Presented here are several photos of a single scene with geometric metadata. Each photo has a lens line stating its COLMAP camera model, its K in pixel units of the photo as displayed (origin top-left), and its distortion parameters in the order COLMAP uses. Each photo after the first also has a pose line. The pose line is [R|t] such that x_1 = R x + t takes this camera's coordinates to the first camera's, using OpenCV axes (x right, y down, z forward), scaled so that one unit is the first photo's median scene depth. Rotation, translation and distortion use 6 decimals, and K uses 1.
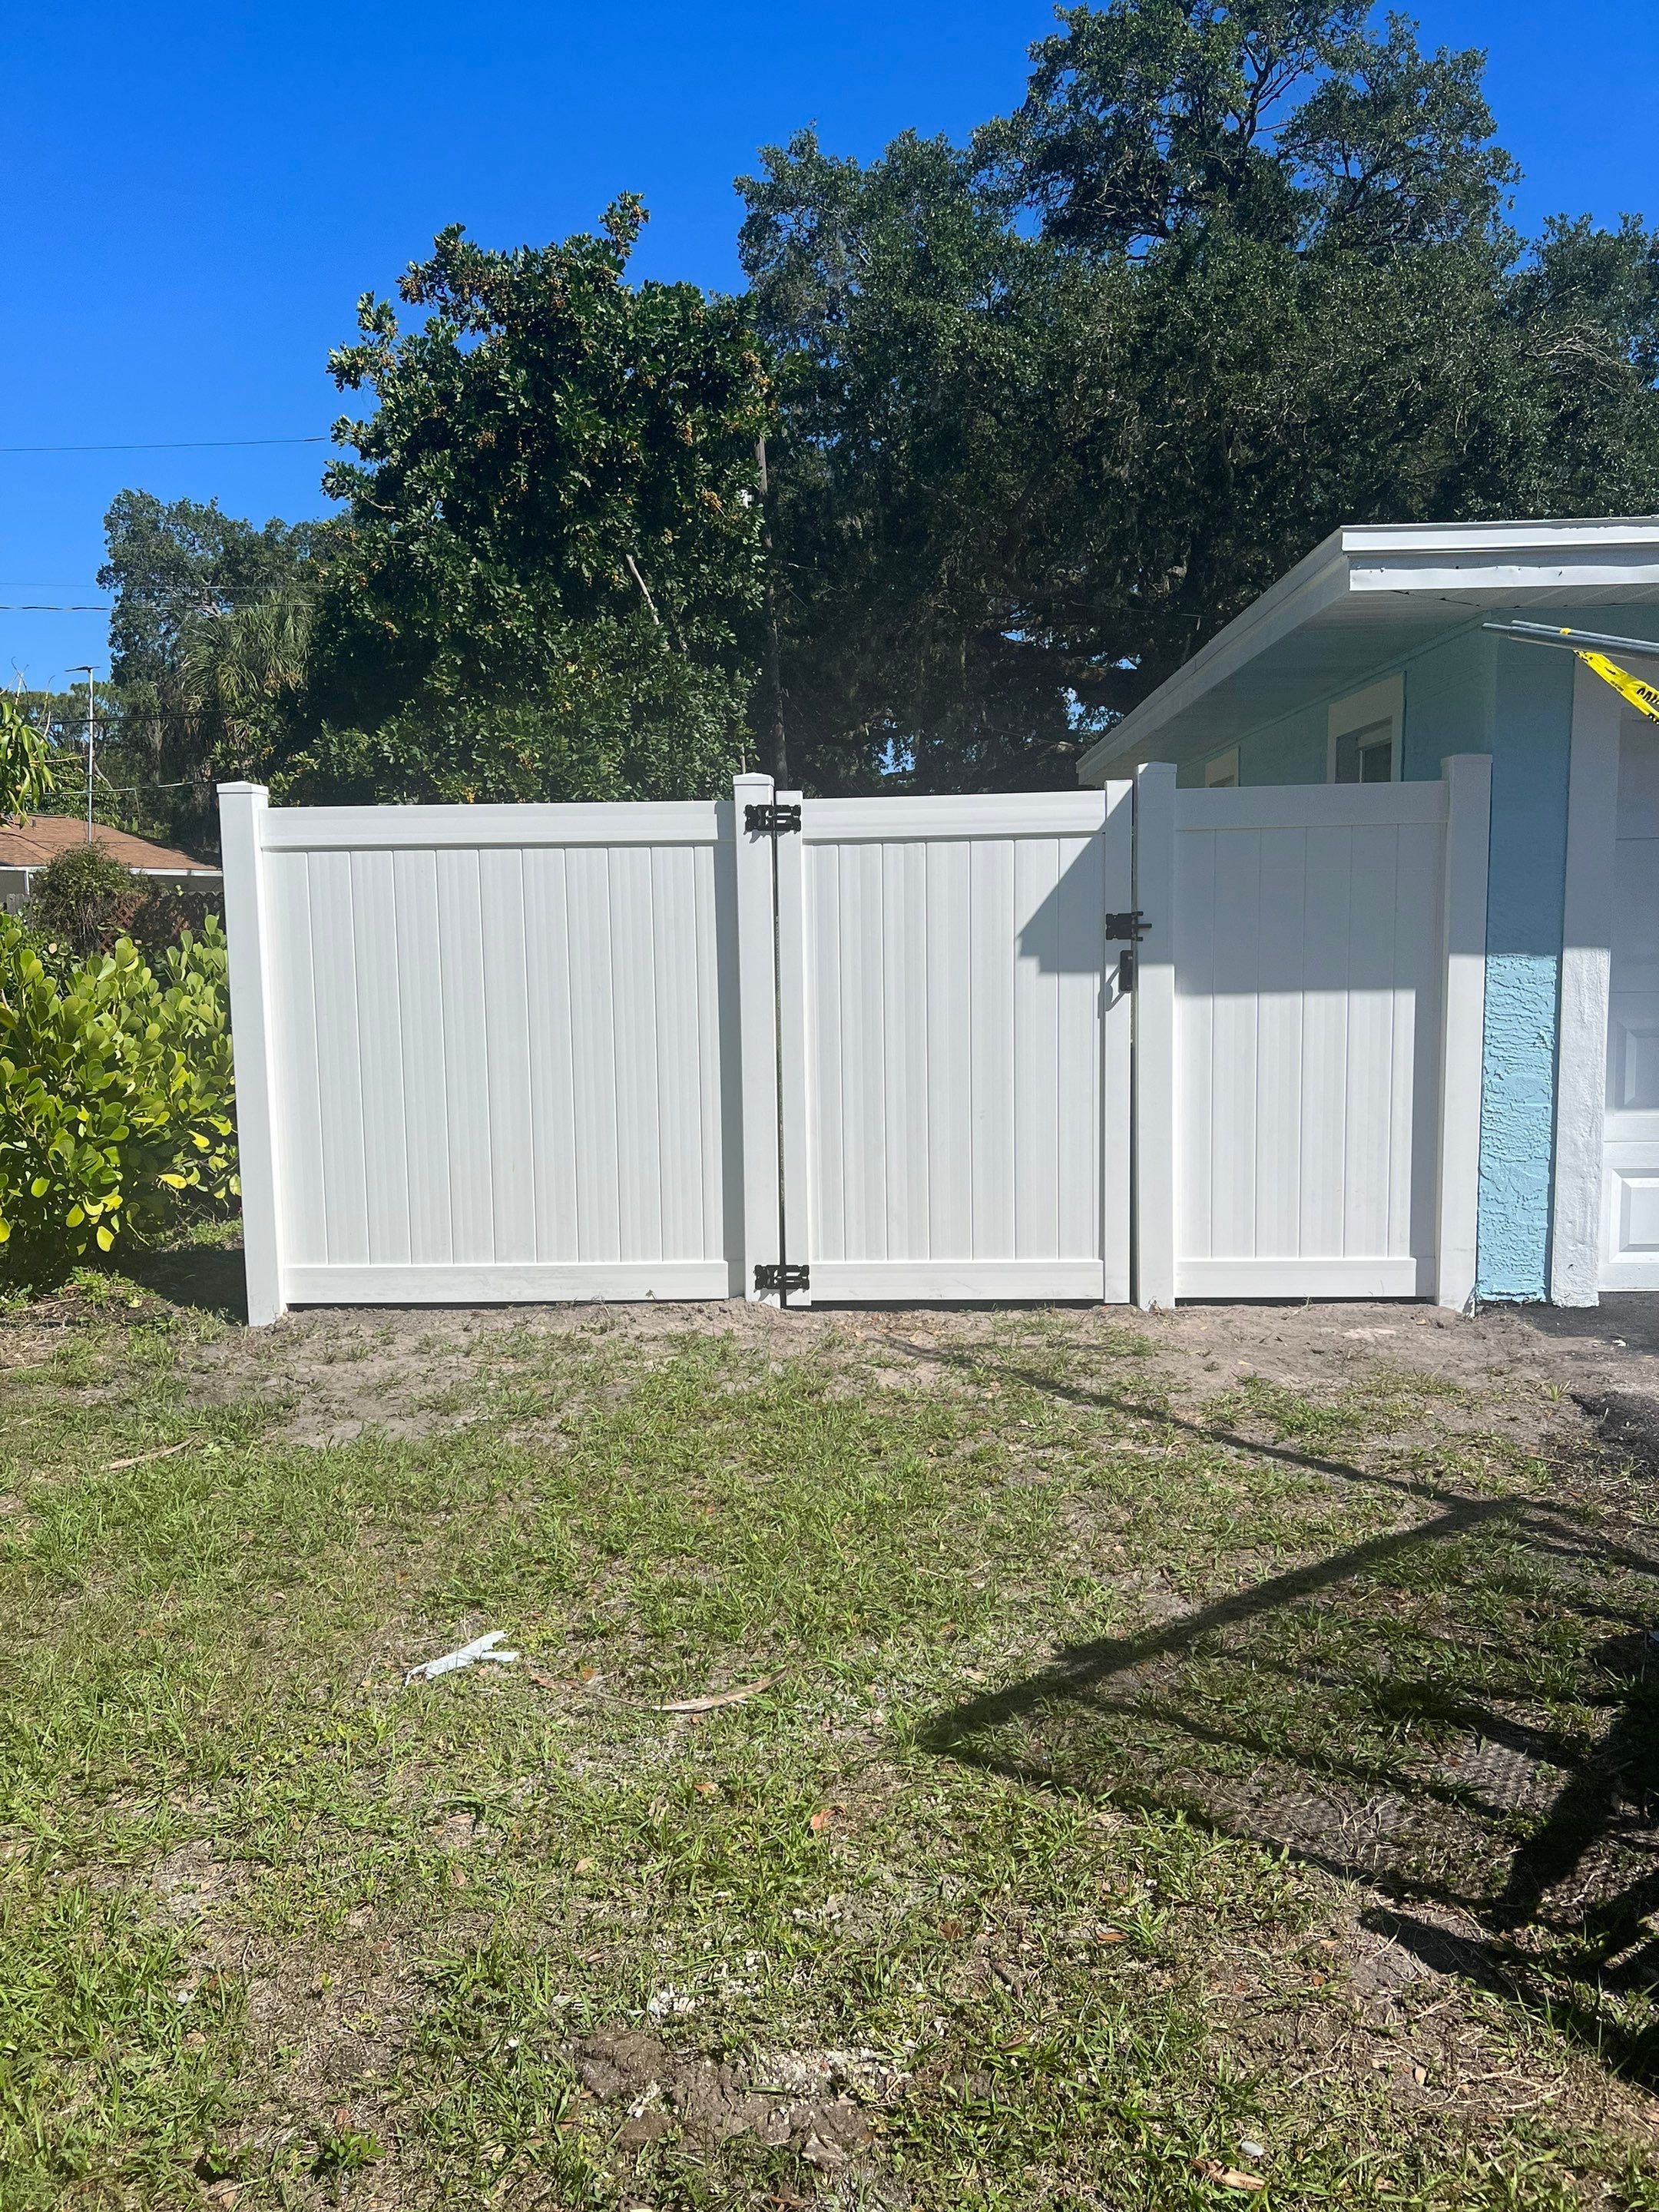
lens RADIAL K [[1647.9, 0, 829.5], [0, 1647.9, 1106.0], [0, 0, 1]] dist [0.046997, -0.076046]
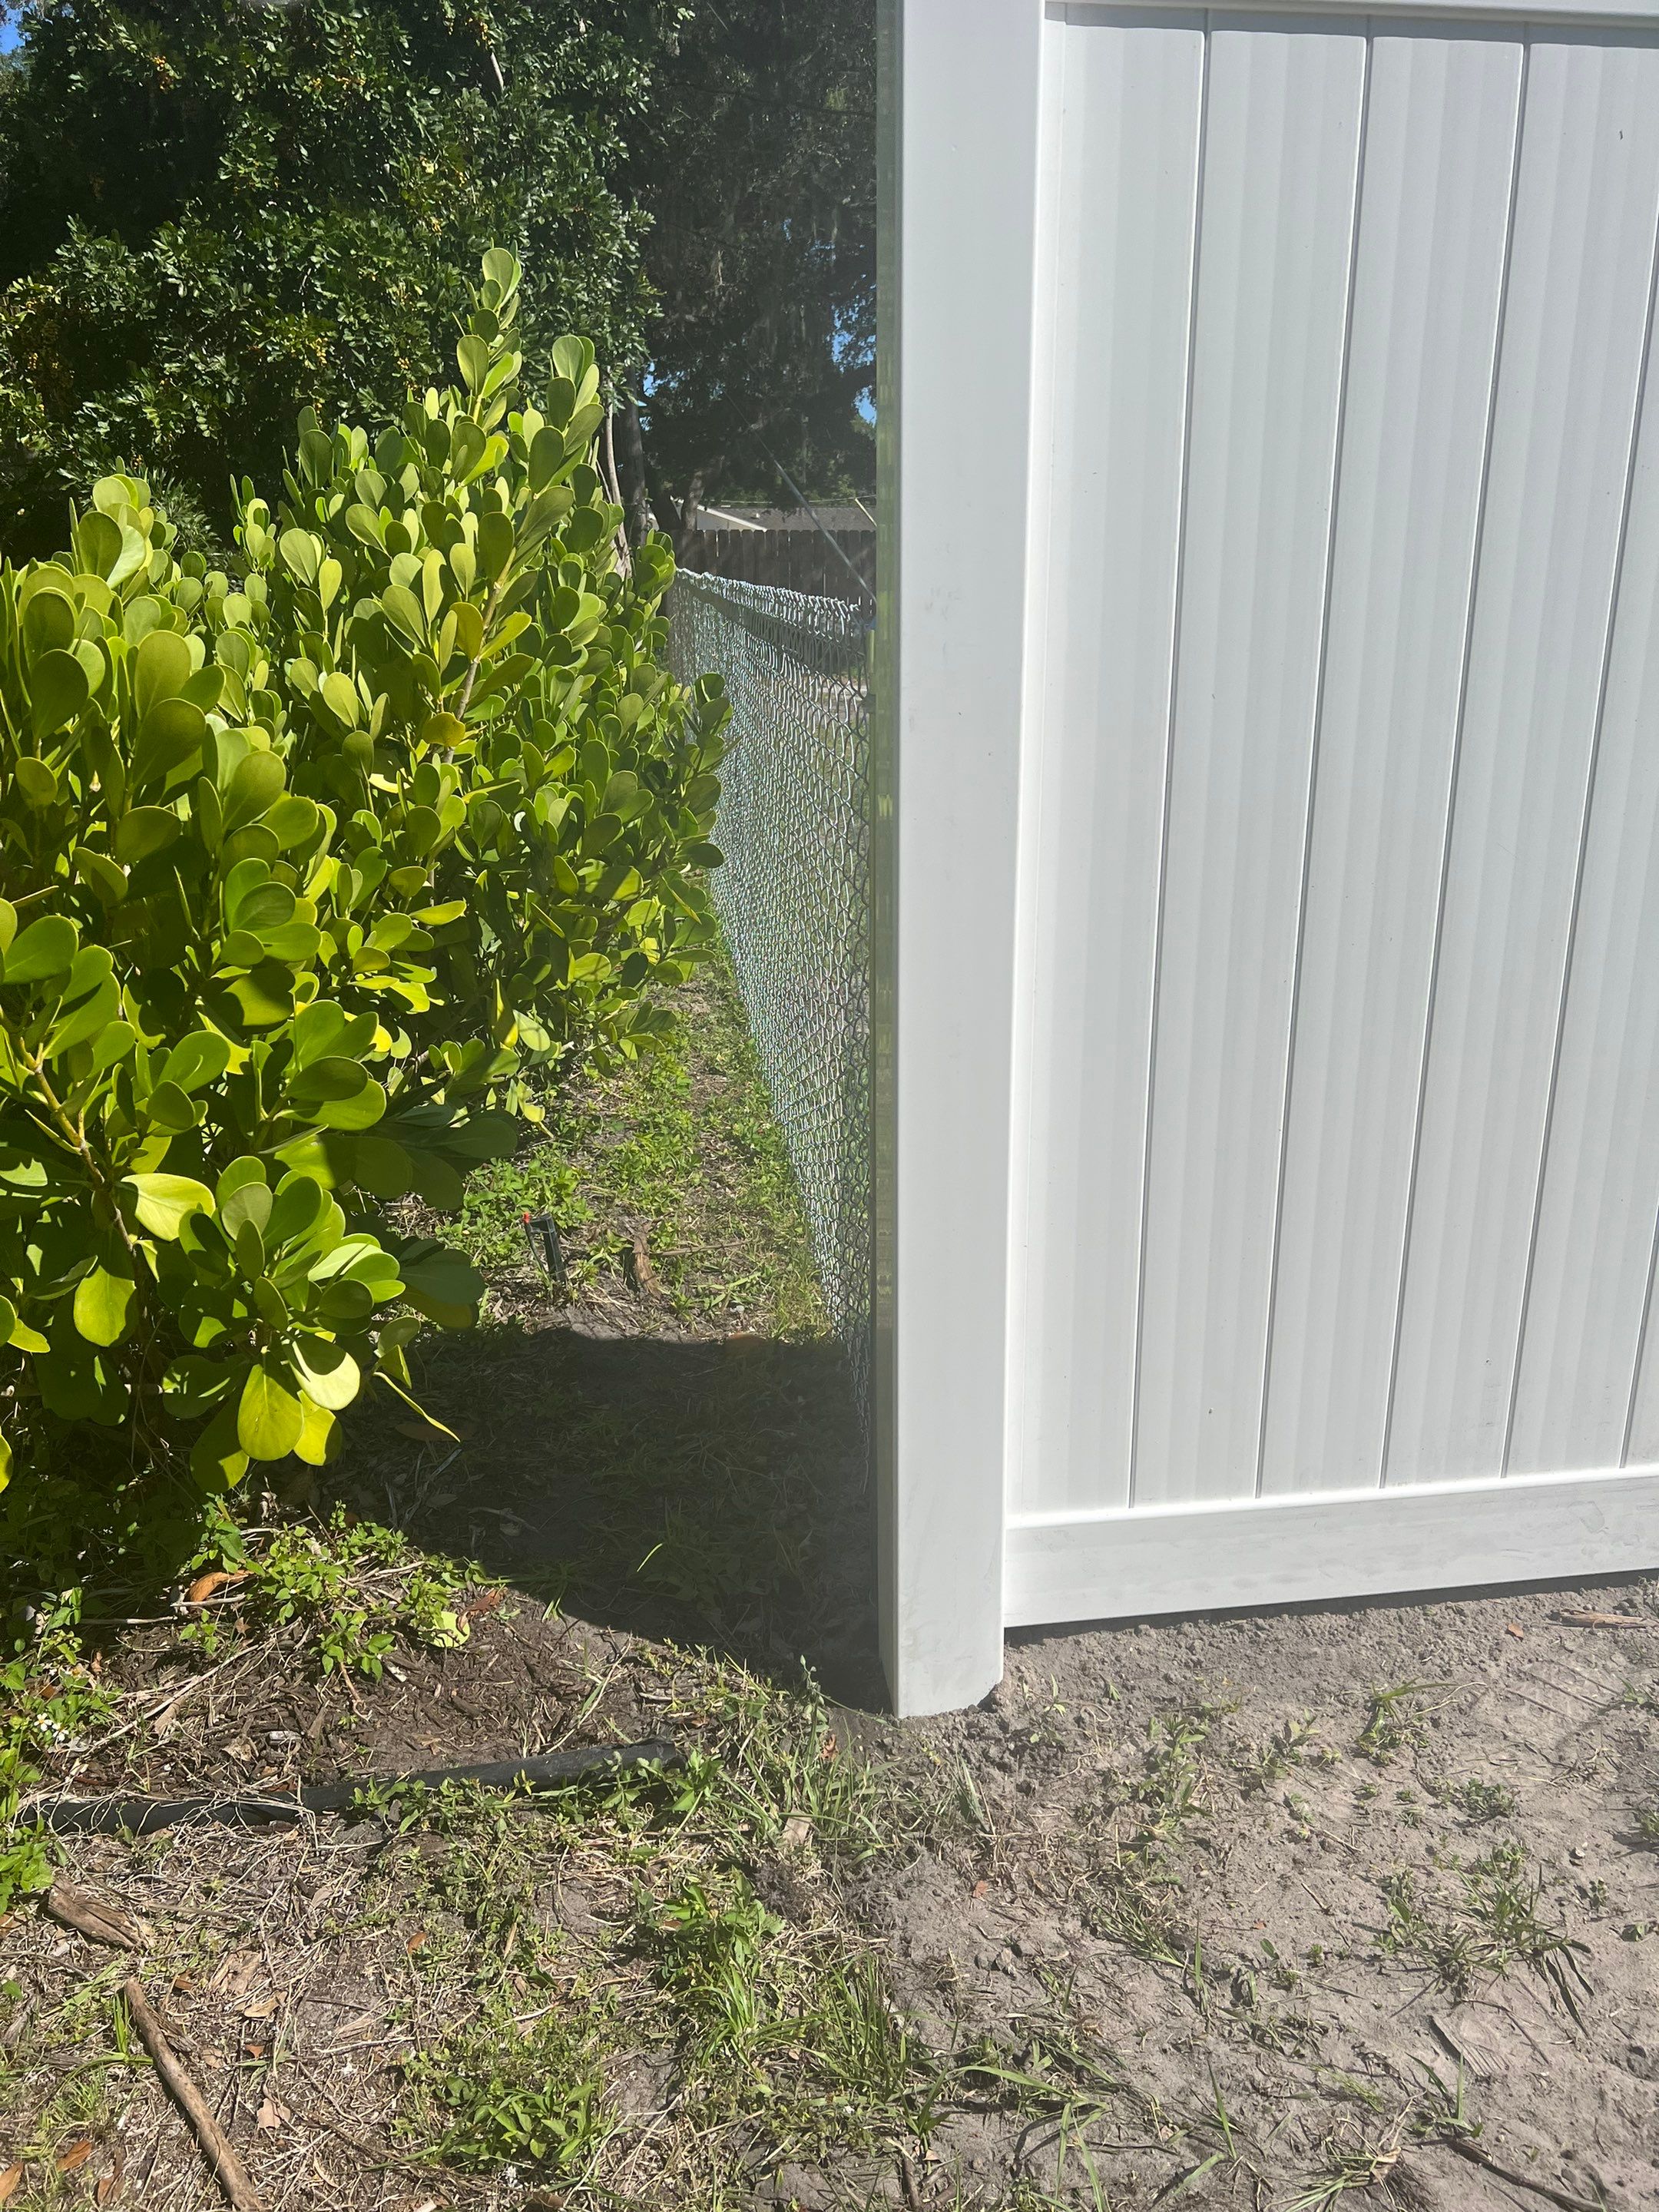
lens RADIAL K [[1647.9, 0, 829.5], [0, 1647.9, 1106.0], [0, 0, 1]] dist [0.046997, -0.076046]
pose [[0.979275, -0.053190, 0.195428, -0.150751], [0.016113, 0.982301, 0.186615, -0.014773], [-0.201895, -0.179598, 0.962799, 0.258660]]
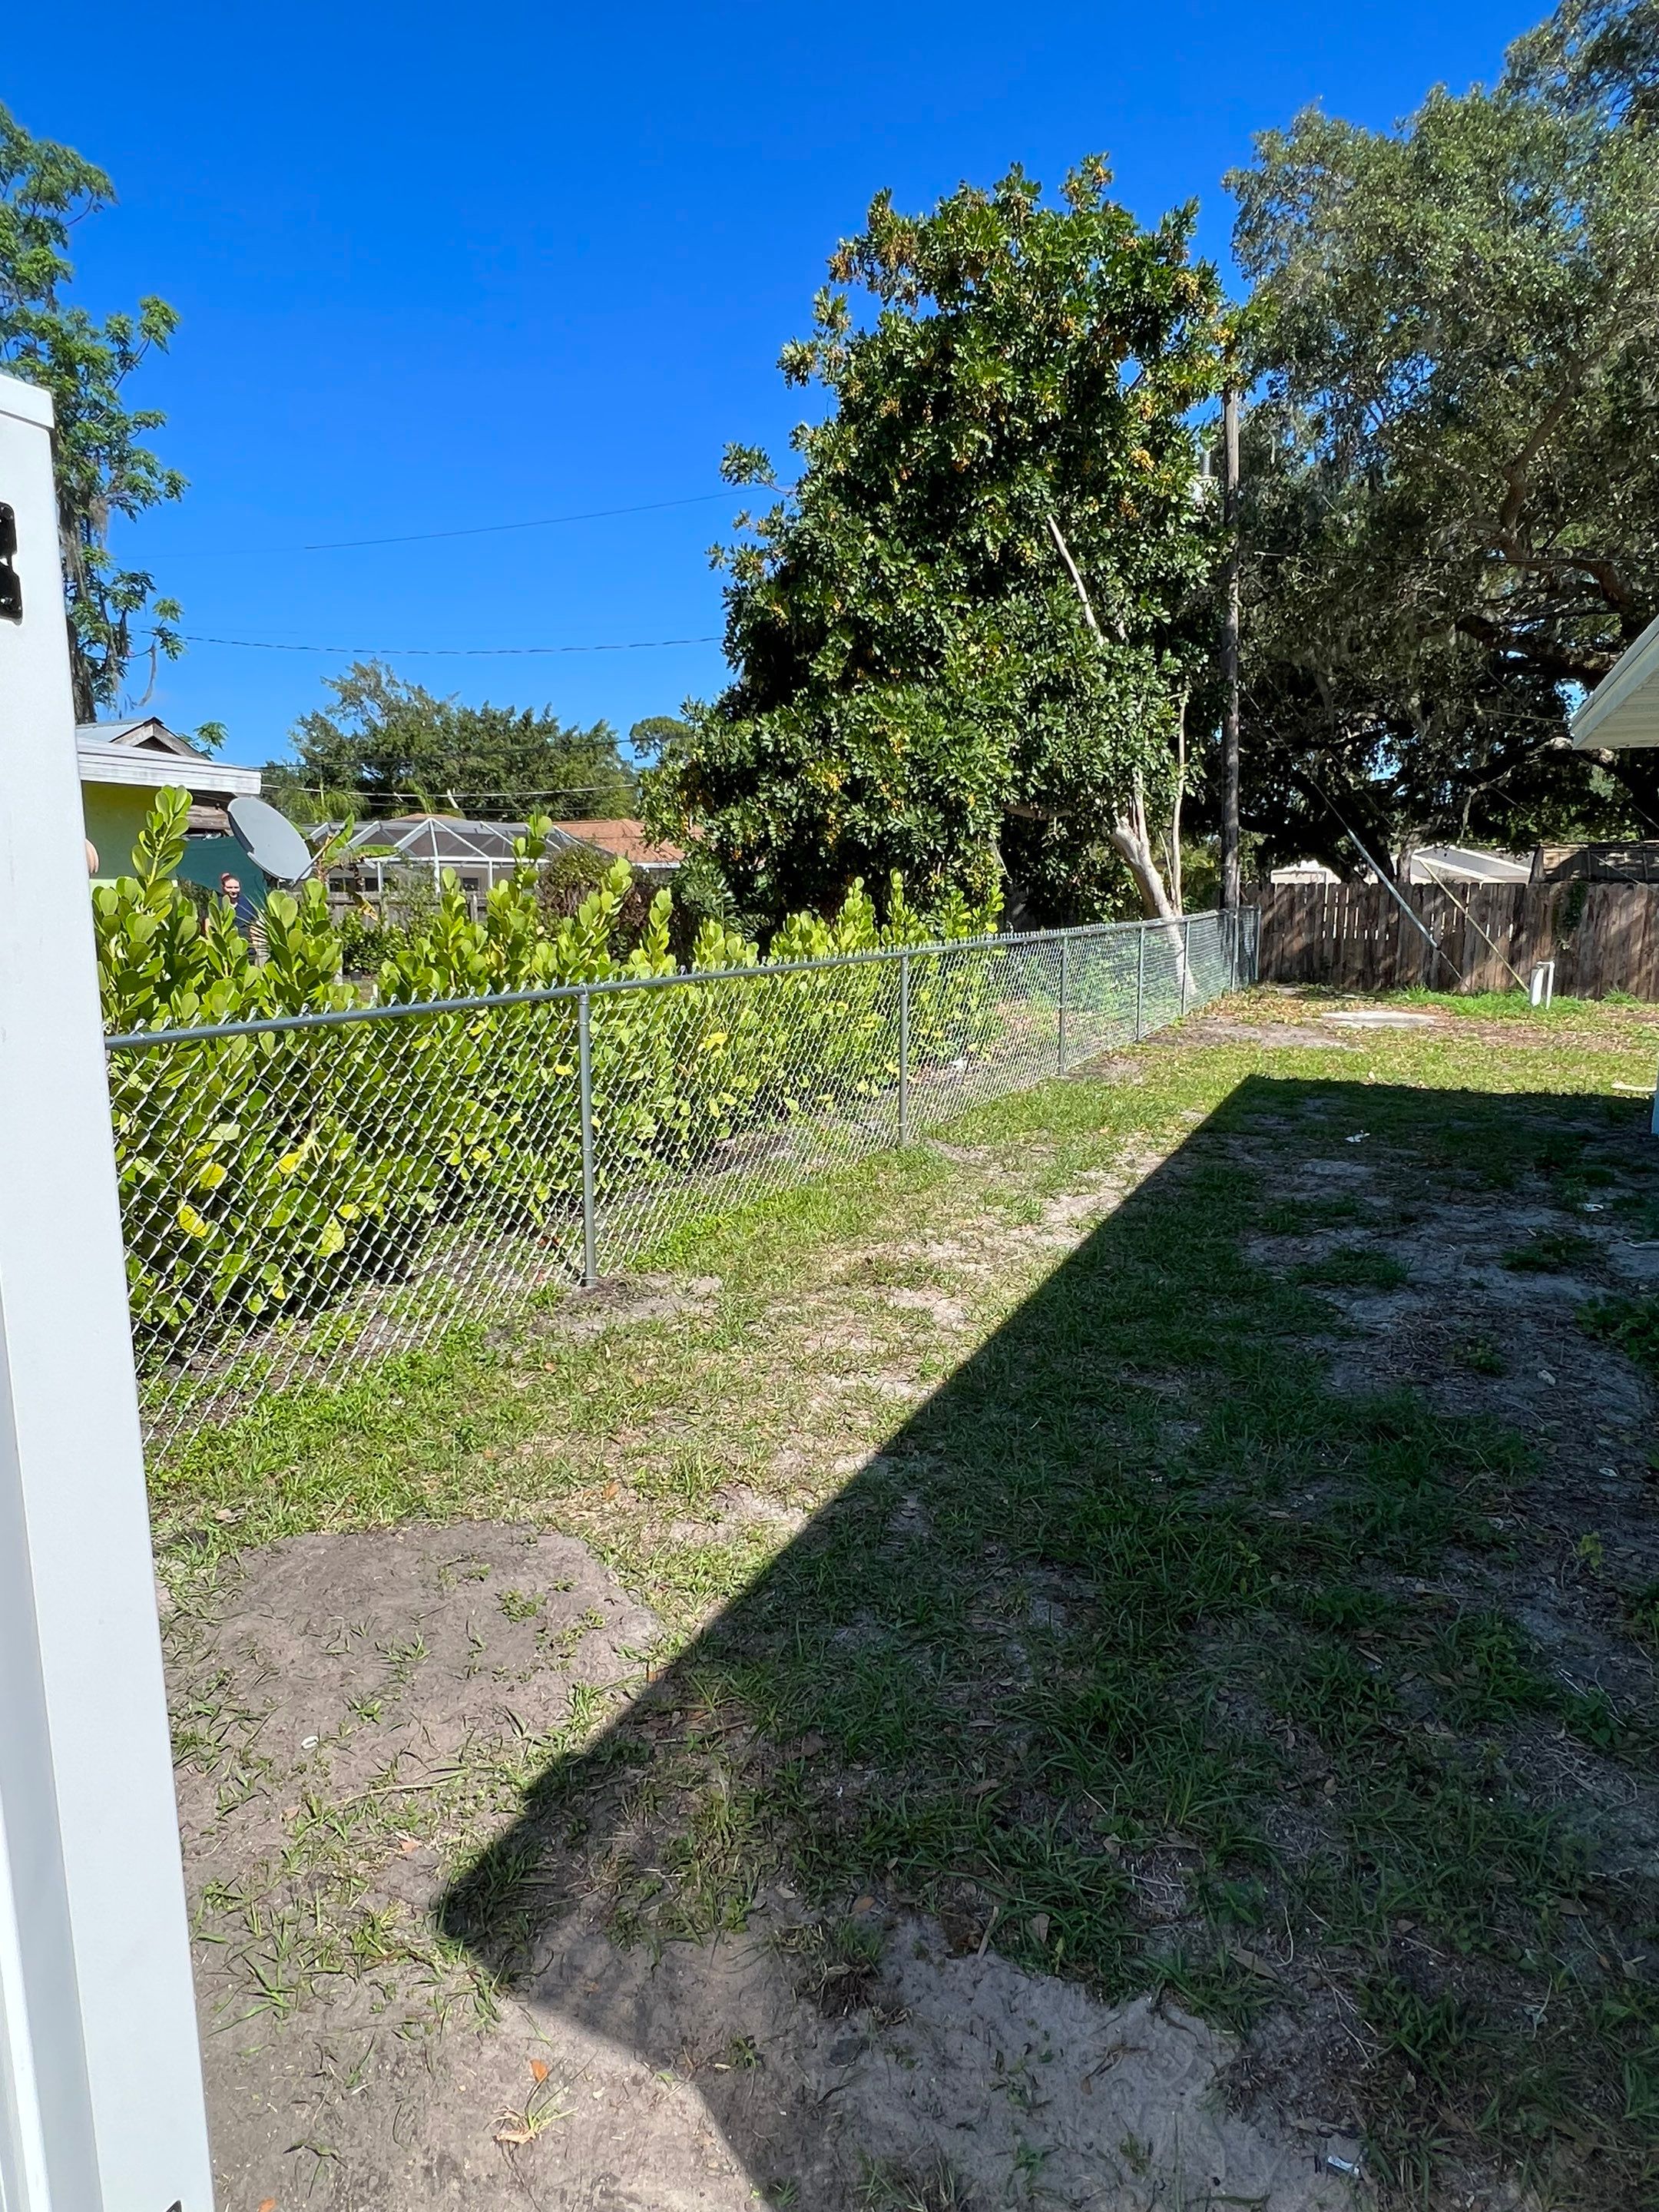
lens RADIAL K [[1231.7, 0, 829.5], [0, 1231.7, 1106.0], [0, 0, 1]] dist [-0.003049, -0.000024]
pose [[0.924523, 0.077597, -0.373144, 0.054221], [-0.059730, 0.996456, 0.059228, -0.039597], [0.376418, -0.032470, 0.925881, 0.304677]]
